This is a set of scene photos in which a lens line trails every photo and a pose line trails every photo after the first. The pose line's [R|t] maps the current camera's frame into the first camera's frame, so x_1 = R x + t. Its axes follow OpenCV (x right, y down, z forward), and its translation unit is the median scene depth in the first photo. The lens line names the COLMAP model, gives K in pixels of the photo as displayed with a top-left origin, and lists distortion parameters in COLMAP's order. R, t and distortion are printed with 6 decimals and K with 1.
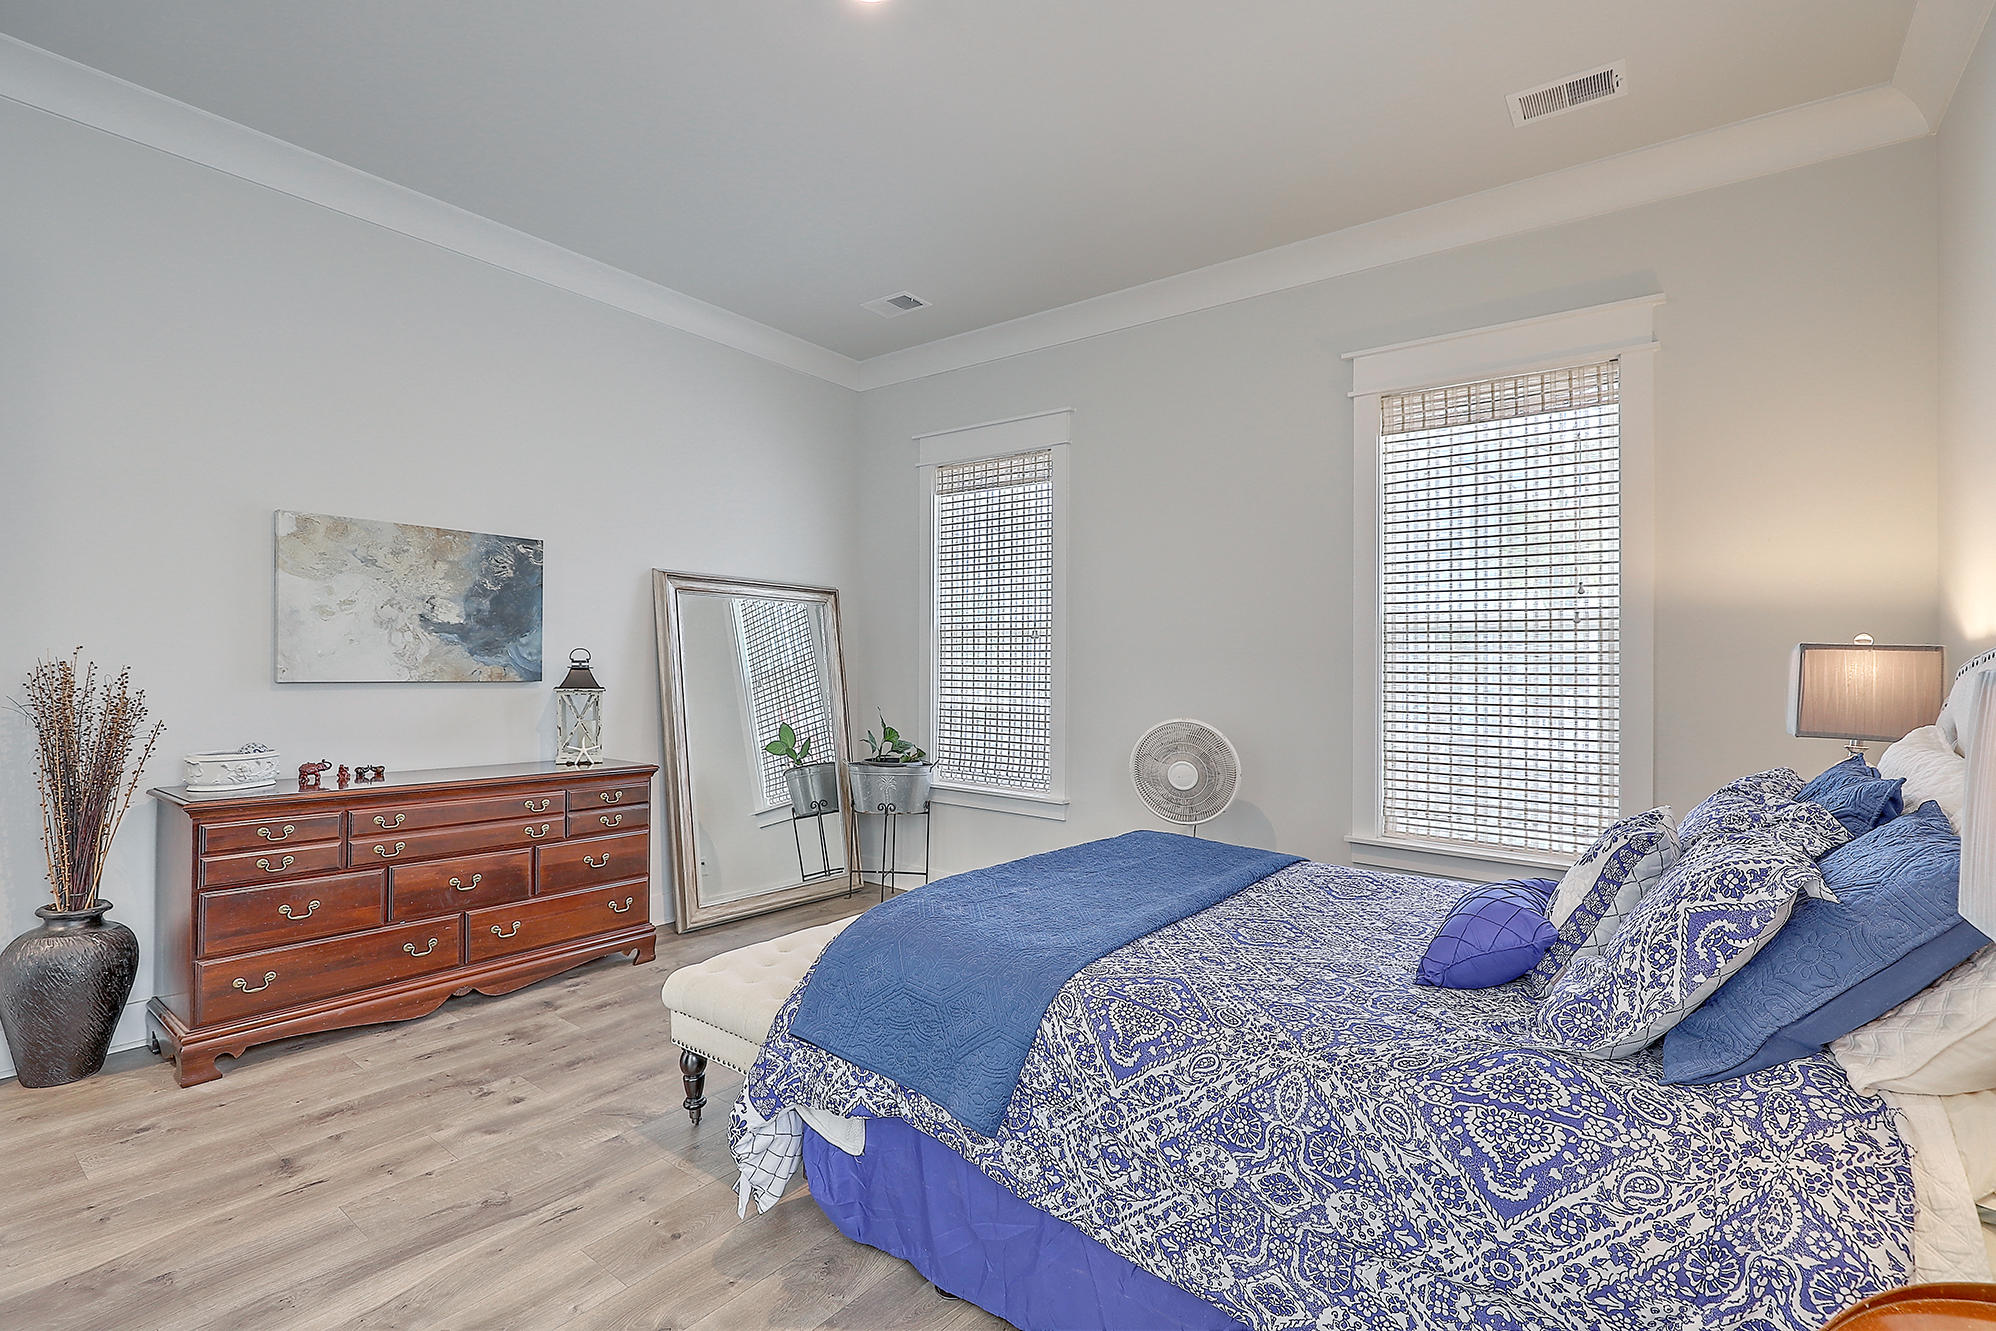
lens RADIAL K [[912.0, 0, 987.4], [0, 912.0, 644.3], [0, 0, 1]] dist [-0.000861, -0.000047]
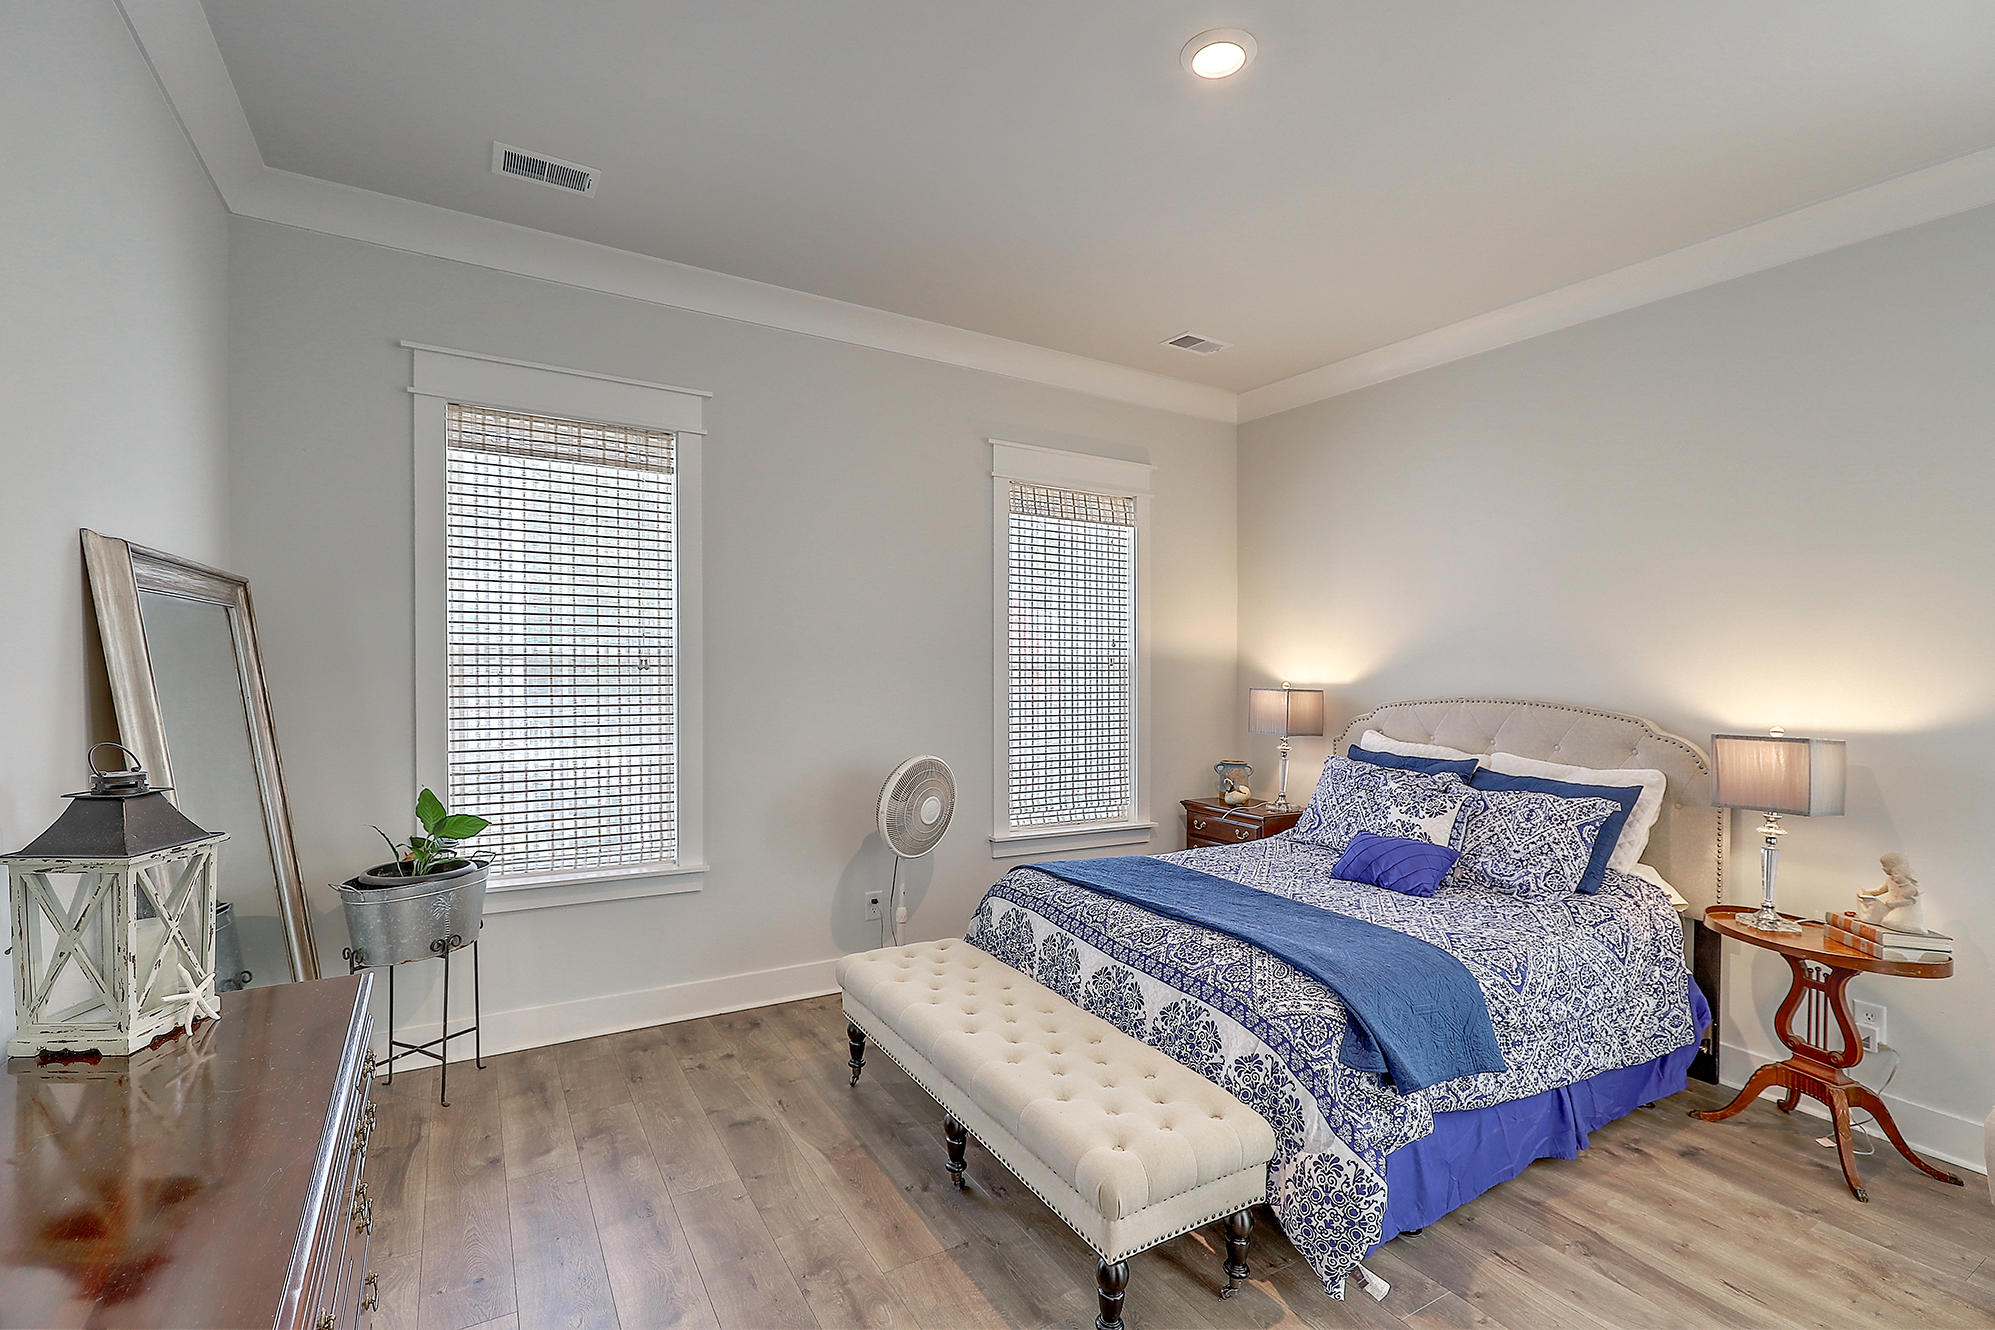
lens RADIAL K [[891.8, 0, 1005.1], [0, 891.8, 664.4], [0, 0, 1]] dist [-0.001581, -0.000123]
pose [[0.342534, 0.019355, 0.939306, -0.688942], [-0.000950, 0.999794, -0.020256, -0.001023], [-0.939505, 0.006046, 0.342481, 0.589723]]
